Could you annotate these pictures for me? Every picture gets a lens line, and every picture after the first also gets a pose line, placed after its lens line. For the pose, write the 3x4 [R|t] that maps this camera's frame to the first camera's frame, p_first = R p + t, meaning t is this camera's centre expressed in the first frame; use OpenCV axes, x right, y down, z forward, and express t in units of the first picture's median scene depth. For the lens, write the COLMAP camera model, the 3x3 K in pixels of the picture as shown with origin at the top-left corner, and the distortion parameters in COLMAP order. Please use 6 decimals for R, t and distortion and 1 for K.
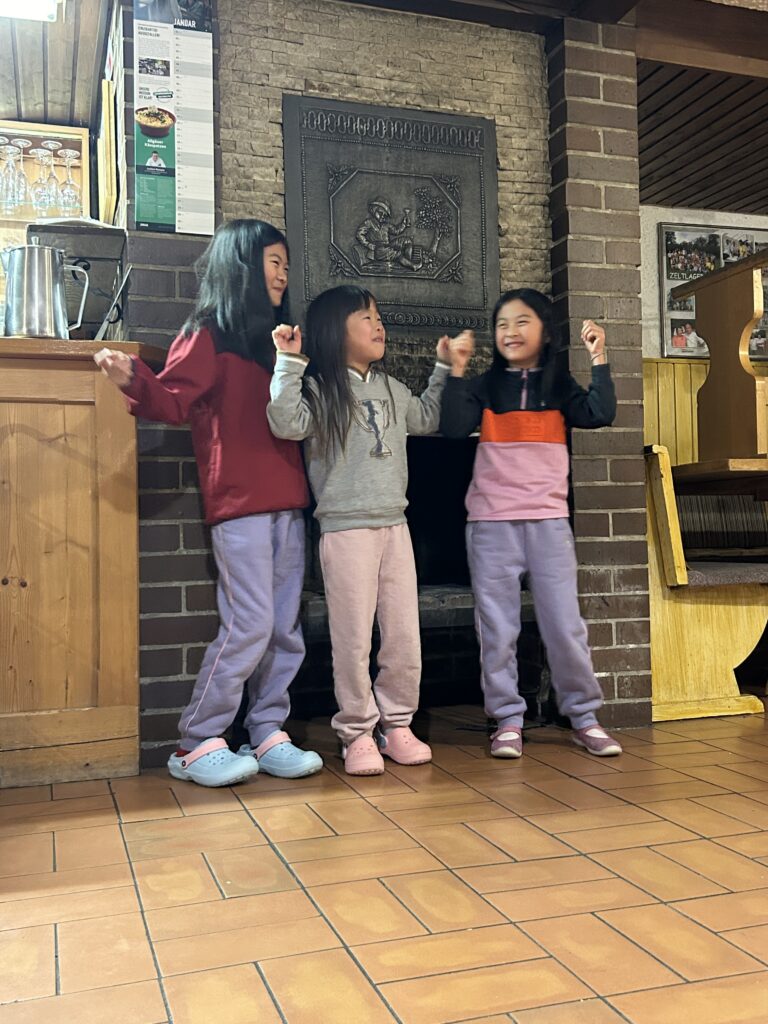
lens RADIAL K [[1047.9, 0, 384.0], [0, 1047.9, 512.0], [0, 0, 1]] dist [-0.010961, 0.018390]
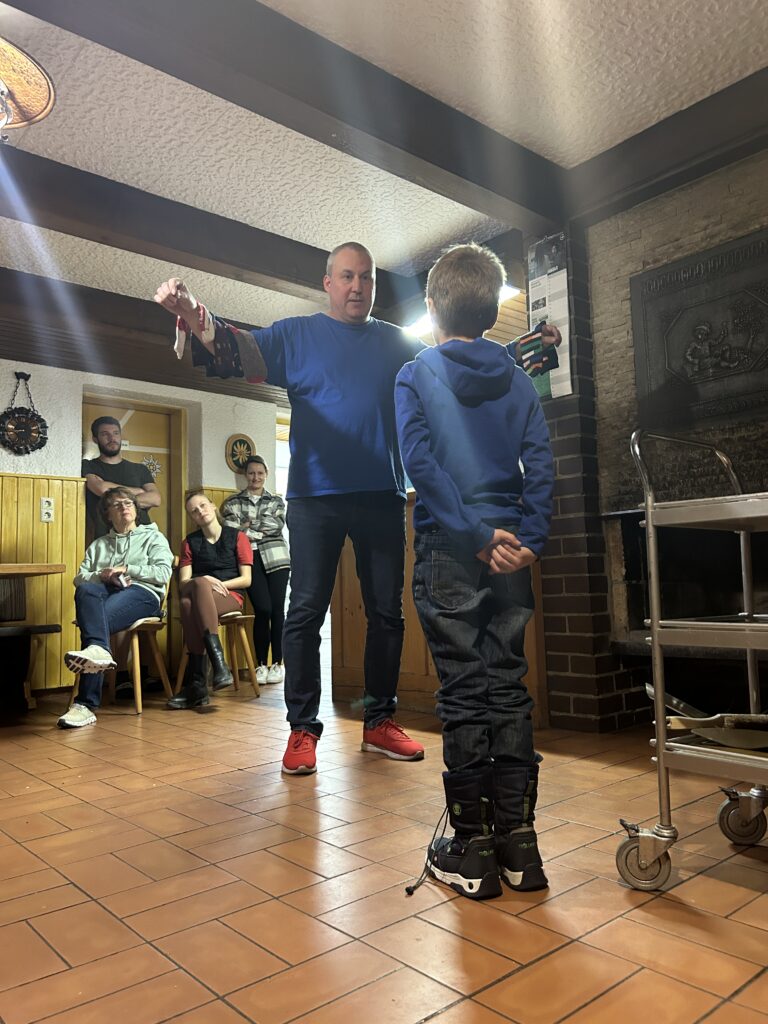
lens RADIAL K [[770.7, 0, 384.0], [0, 770.7, 512.0], [0, 0, 1]] dist [0.051792, -0.081774]
pose [[0.383845, -0.094488, -0.918551, 0.721024], [0.042477, 0.995505, -0.084653, 0.000674], [0.922420, -0.006524, 0.386133, 0.263208]]
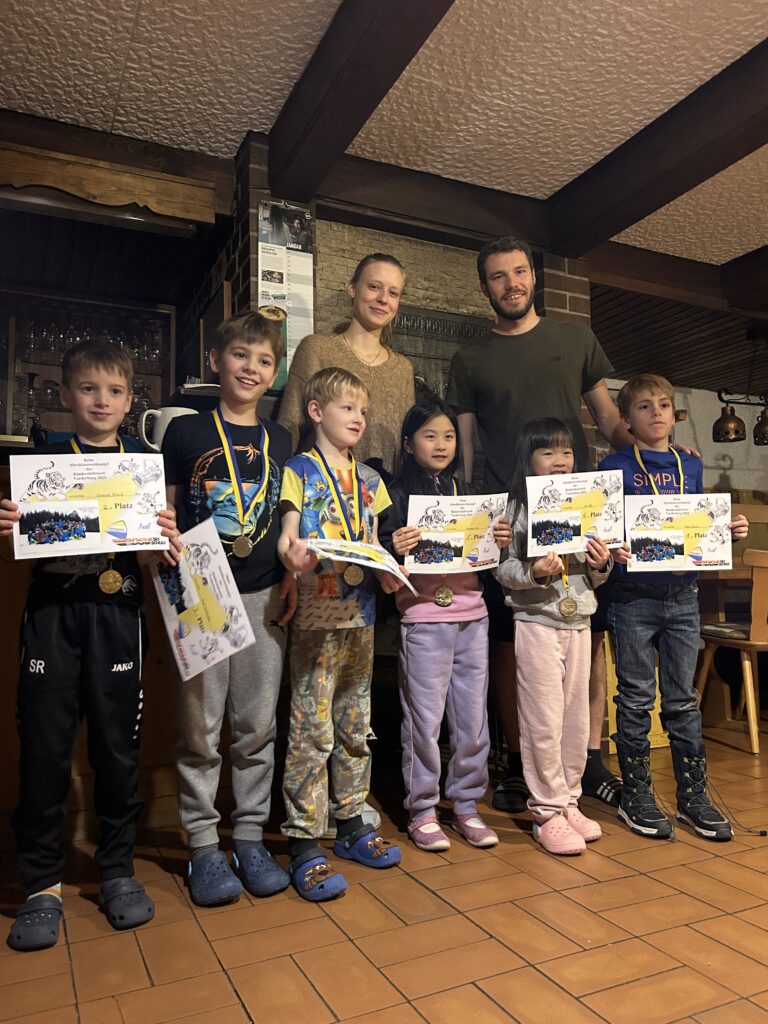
lens RADIAL K [[770.7, 0, 384.0], [0, 770.7, 512.0], [0, 0, 1]] dist [0.051792, -0.081774]
pose [[0.992298, 0.018230, 0.122527, -0.175859], [-0.010047, 0.997697, -0.067073, -0.047033], [-0.123468, 0.065325, 0.990196, -0.000928]]
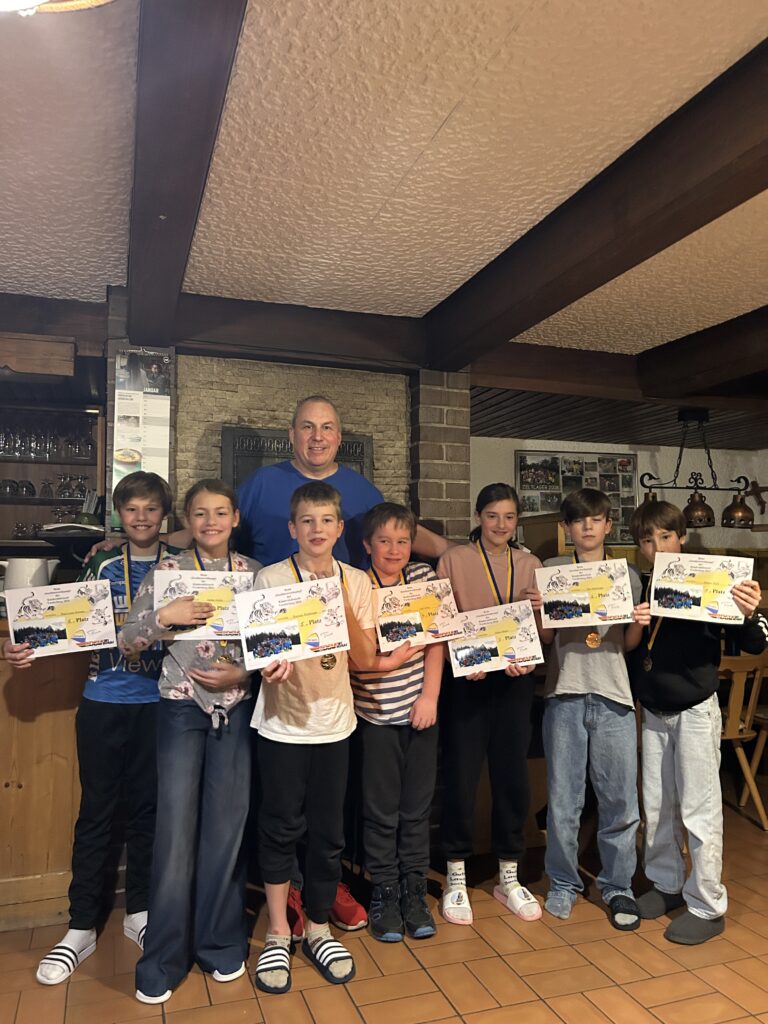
lens RADIAL K [[770.7, 0, 384.0], [0, 770.7, 512.0], [0, 0, 1]] dist [0.051792, -0.081774]
pose [[0.999701, 0.021626, 0.011445, 0.118661], [-0.021137, 0.998926, -0.041243, -0.236189], [-0.012325, 0.040989, 0.999084, -0.081907]]
